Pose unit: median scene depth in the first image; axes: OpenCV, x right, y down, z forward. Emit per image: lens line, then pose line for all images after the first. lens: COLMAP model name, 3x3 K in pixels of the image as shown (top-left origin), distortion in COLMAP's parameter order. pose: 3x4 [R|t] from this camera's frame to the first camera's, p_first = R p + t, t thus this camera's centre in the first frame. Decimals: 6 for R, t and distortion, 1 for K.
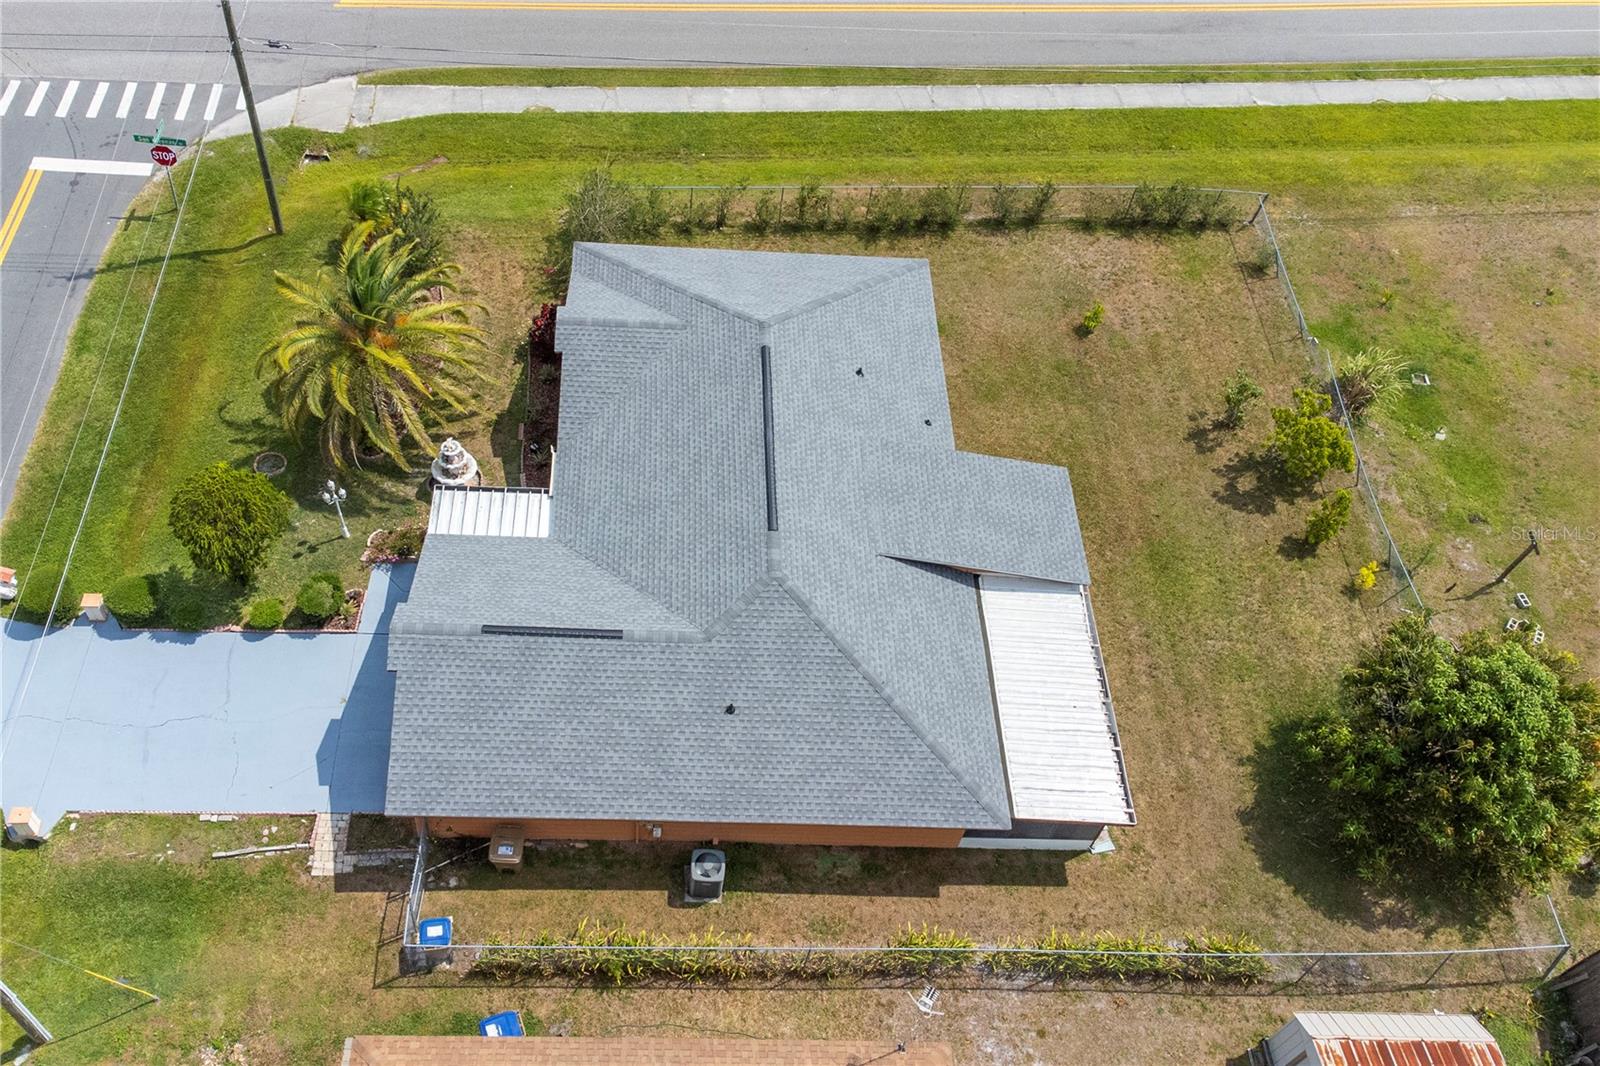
lens RADIAL K [[1446.8, 0, 774.8], [0, 1446.8, 530.7], [0, 0, 1]] dist [0.047942, 0.004647]
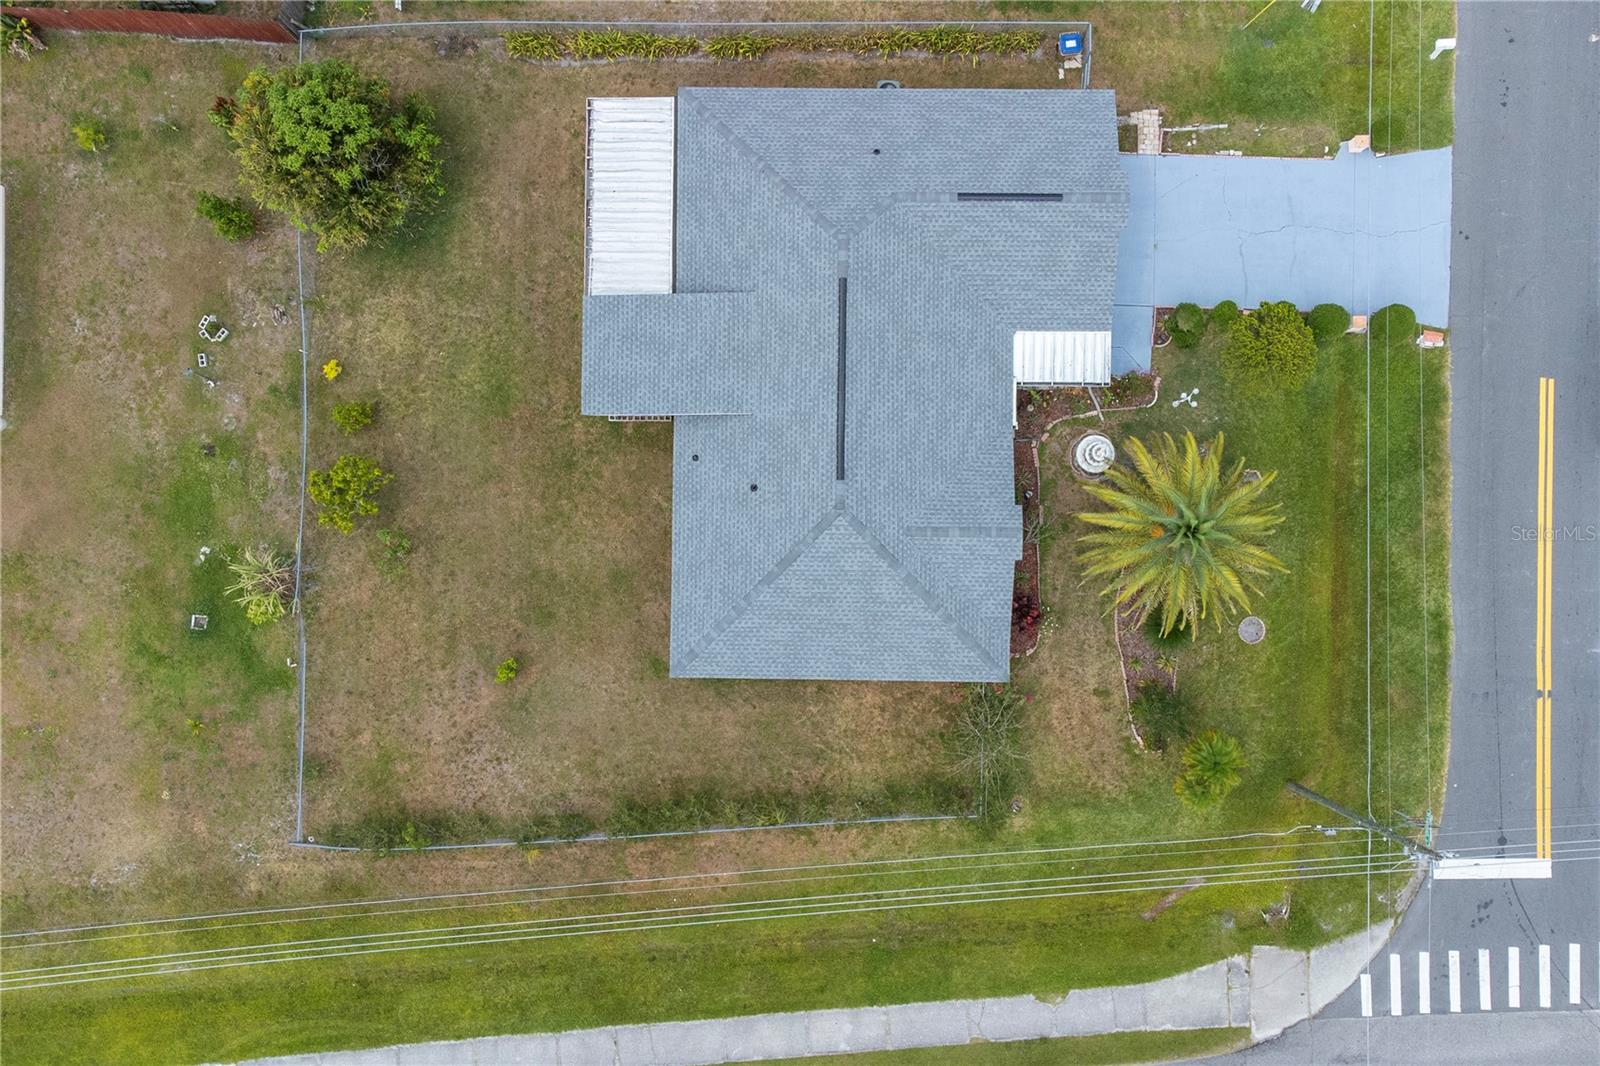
lens RADIAL K [[1446.8, 0, 774.8], [0, 1446.8, 530.7], [0, 0, 1]] dist [0.047942, 0.004647]
pose [[-0.997936, -0.049250, -0.041220, 0.079456], [0.011684, -0.770334, 0.637534, -0.780506], [-0.063152, 0.635736, 0.769319, 0.130291]]
